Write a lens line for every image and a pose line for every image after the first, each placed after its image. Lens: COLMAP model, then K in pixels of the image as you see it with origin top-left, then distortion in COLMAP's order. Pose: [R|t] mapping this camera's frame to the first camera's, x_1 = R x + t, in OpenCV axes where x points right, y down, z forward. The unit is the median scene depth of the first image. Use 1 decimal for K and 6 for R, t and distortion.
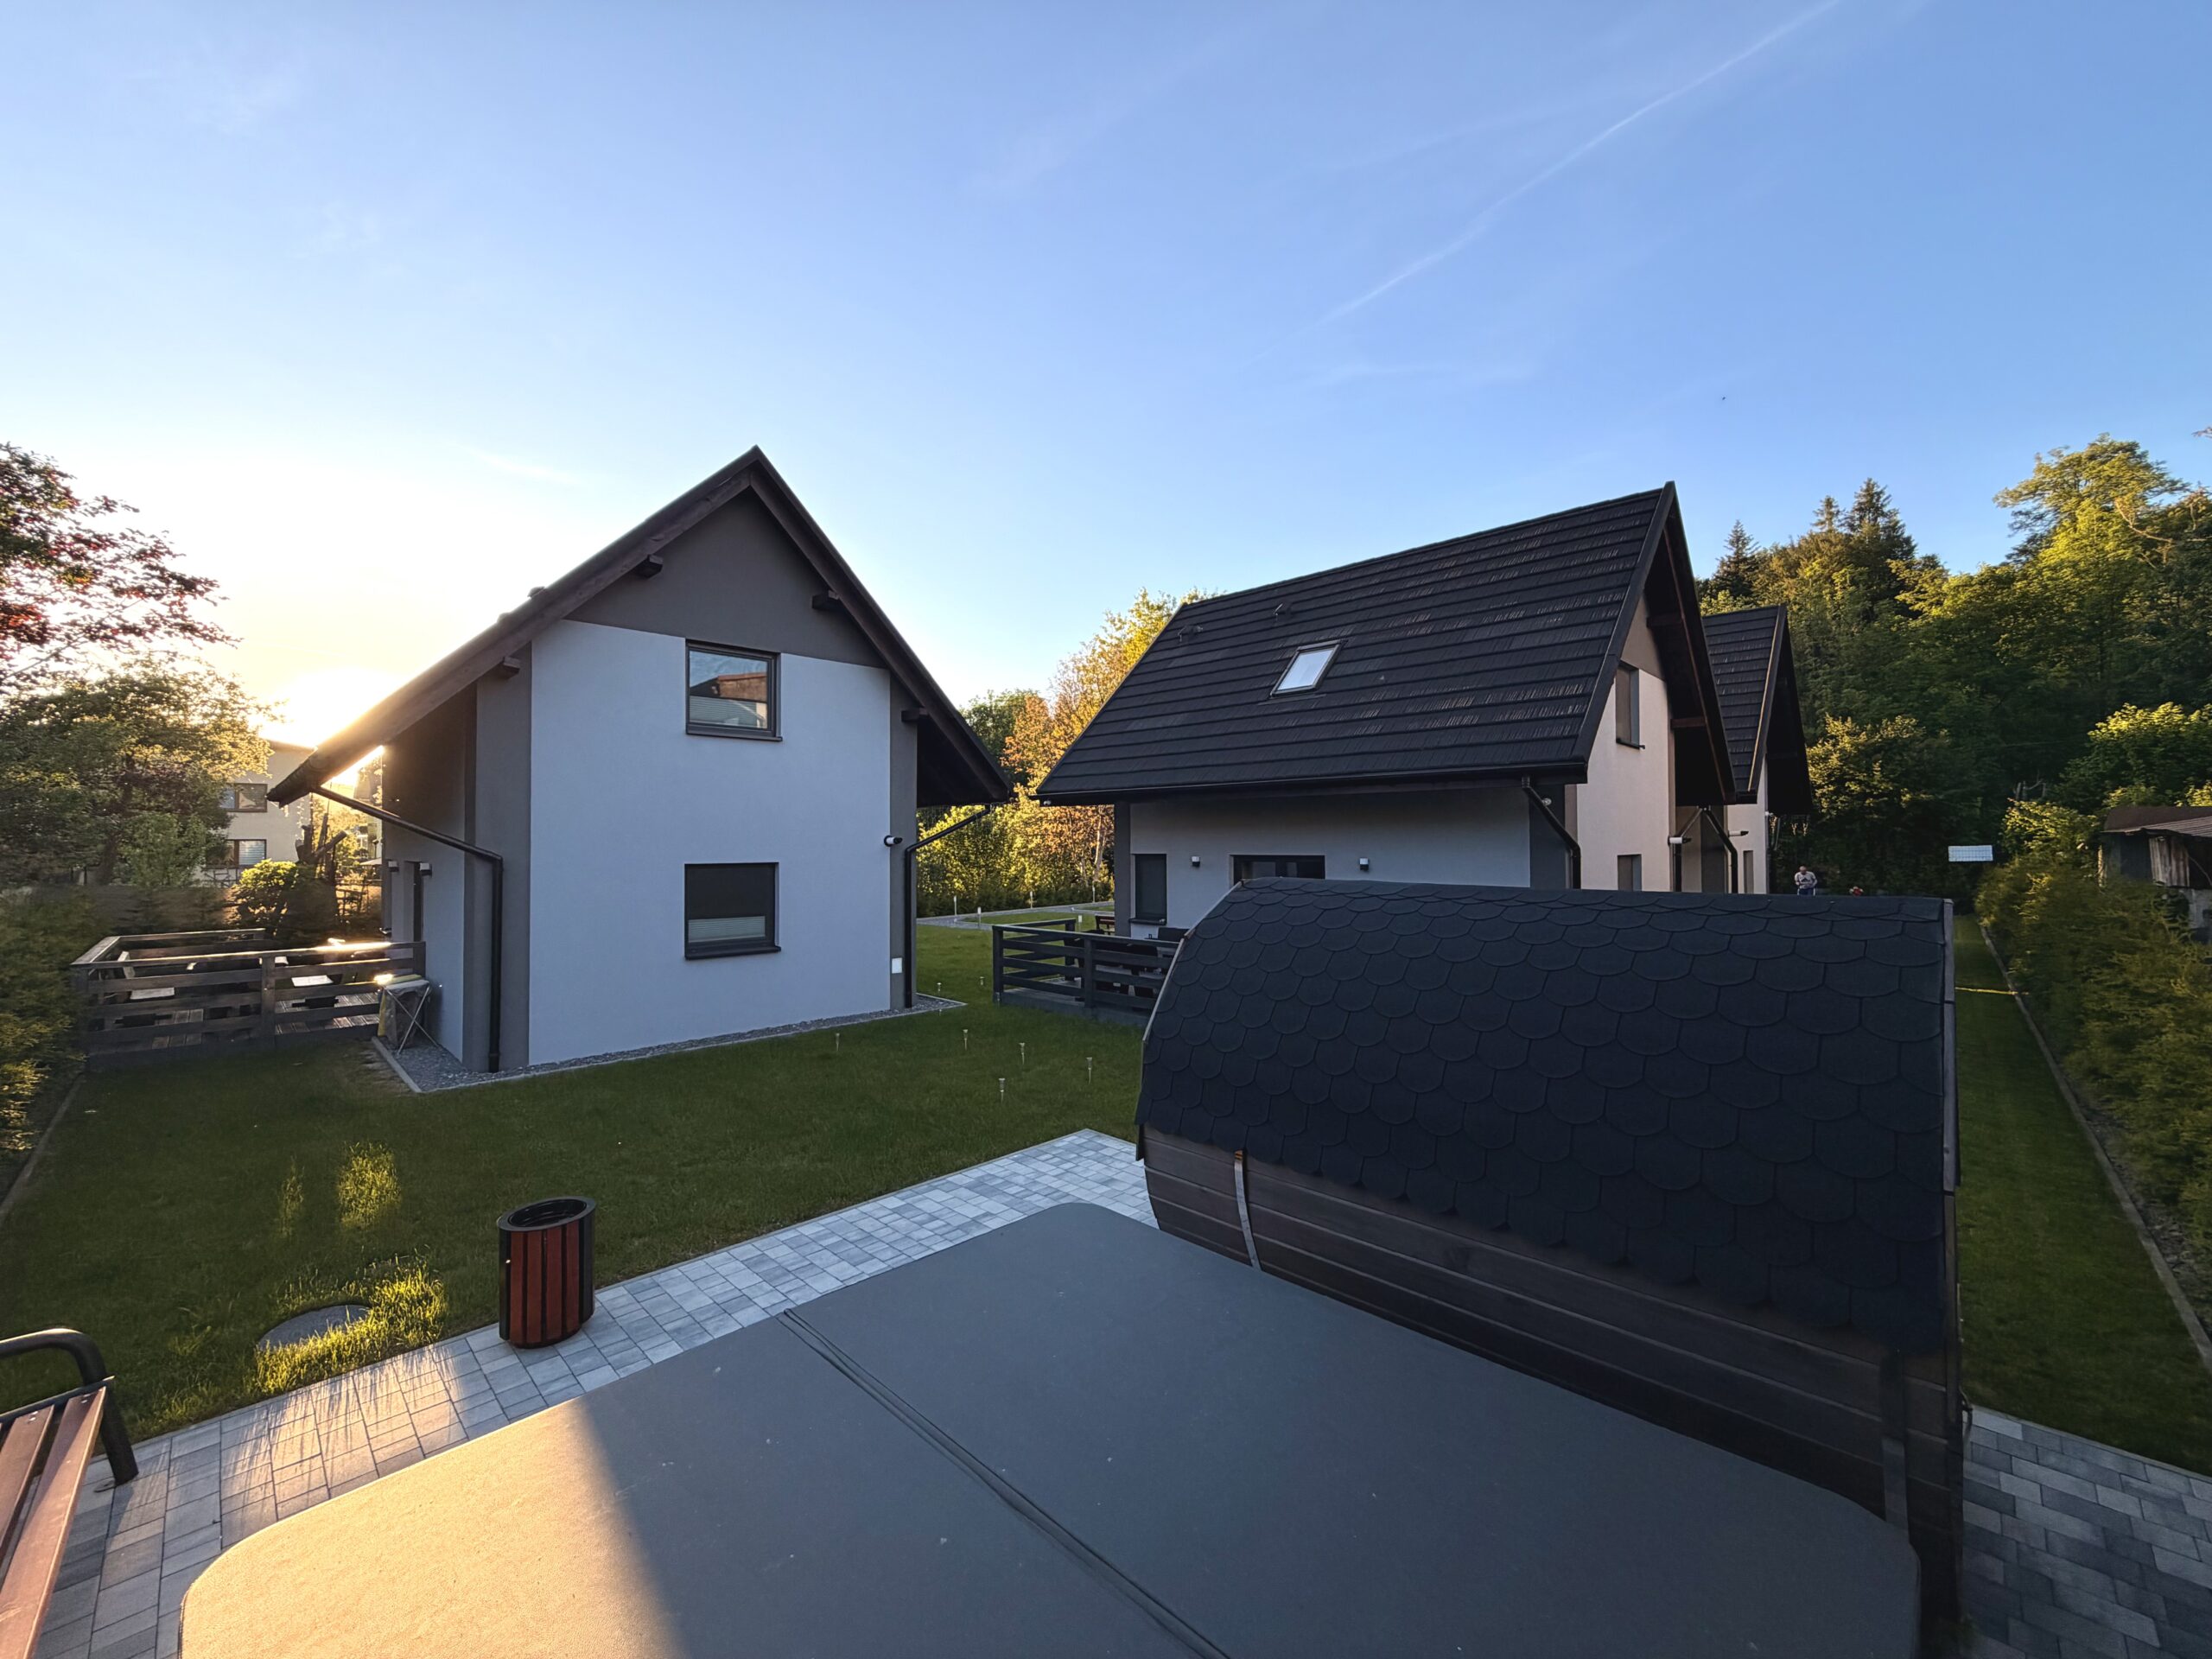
lens RADIAL K [[876.2, 0, 1103.6], [0, 876.2, 829.8], [0, 0, 1]] dist [0.000210, 0.000197]
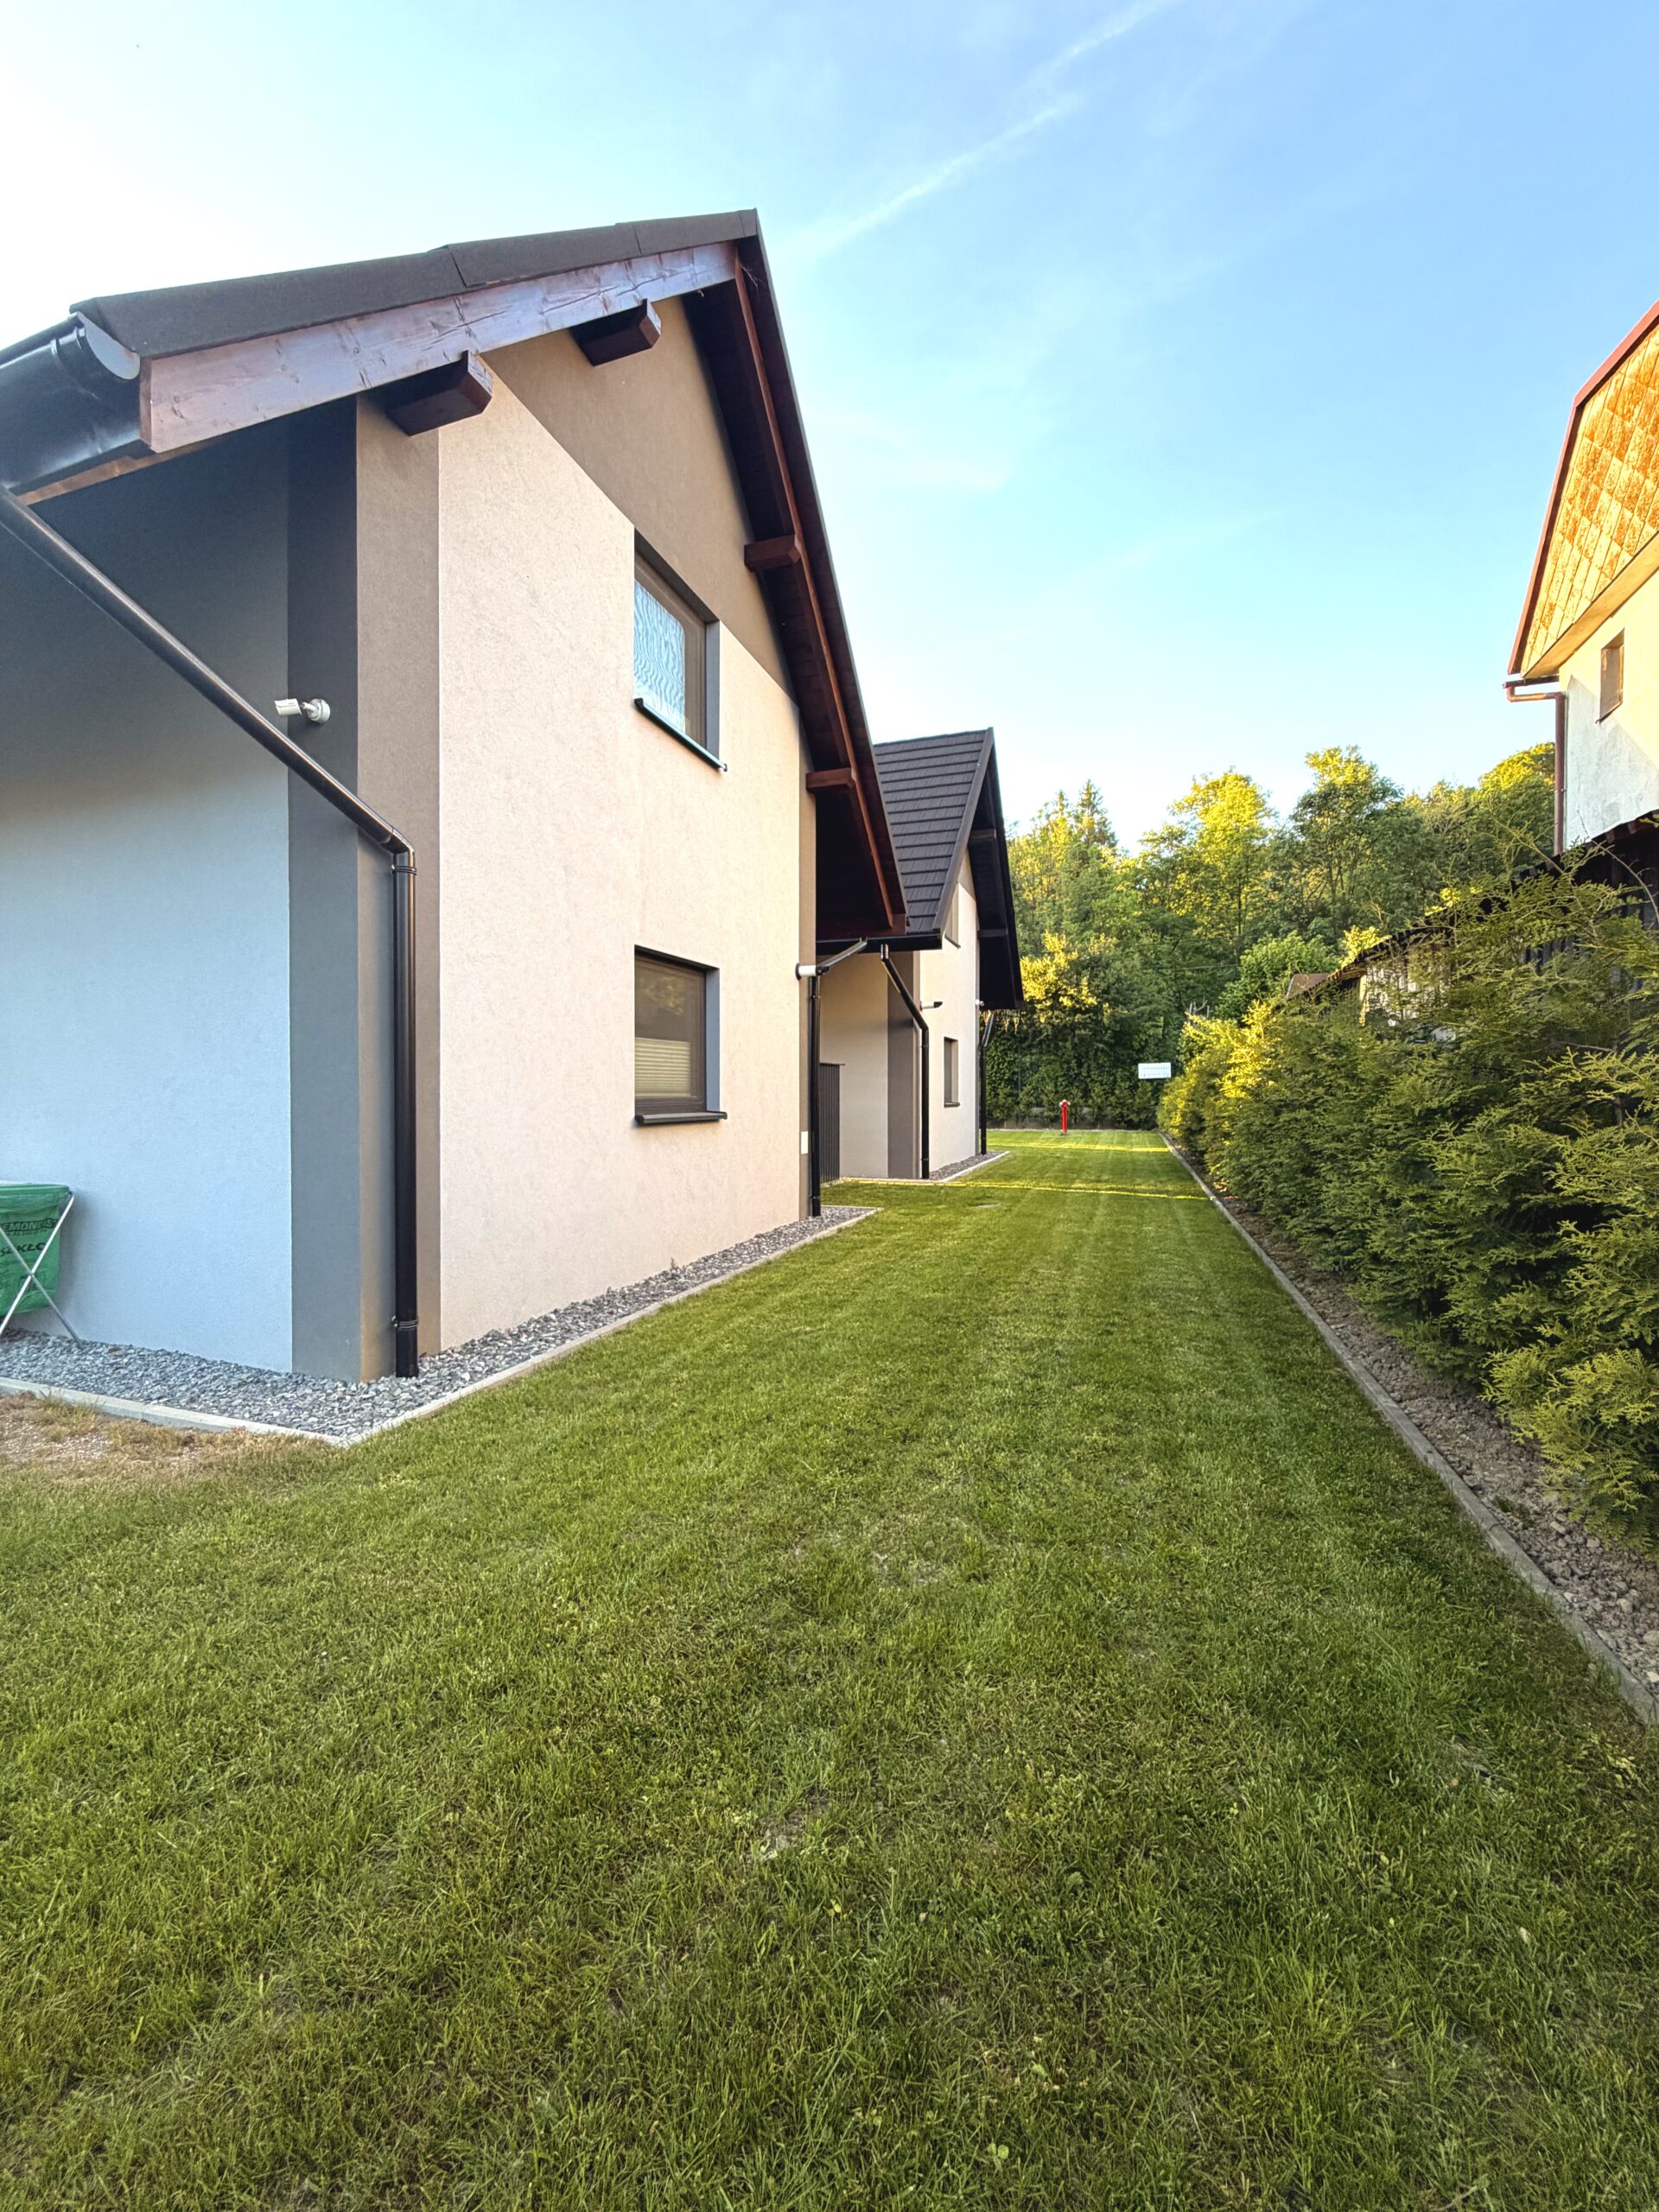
lens RADIAL K [[876.2, 0, 833.6], [0, 876.2, 1100.3], [0, 0, 1]] dist [0.000210, 0.000197]
pose [[0.905650, 0.001407, 0.424023, 0.447472], [-0.010914, 0.999741, 0.019993, 0.096760], [-0.423885, -0.022735, 0.905431, 0.480541]]
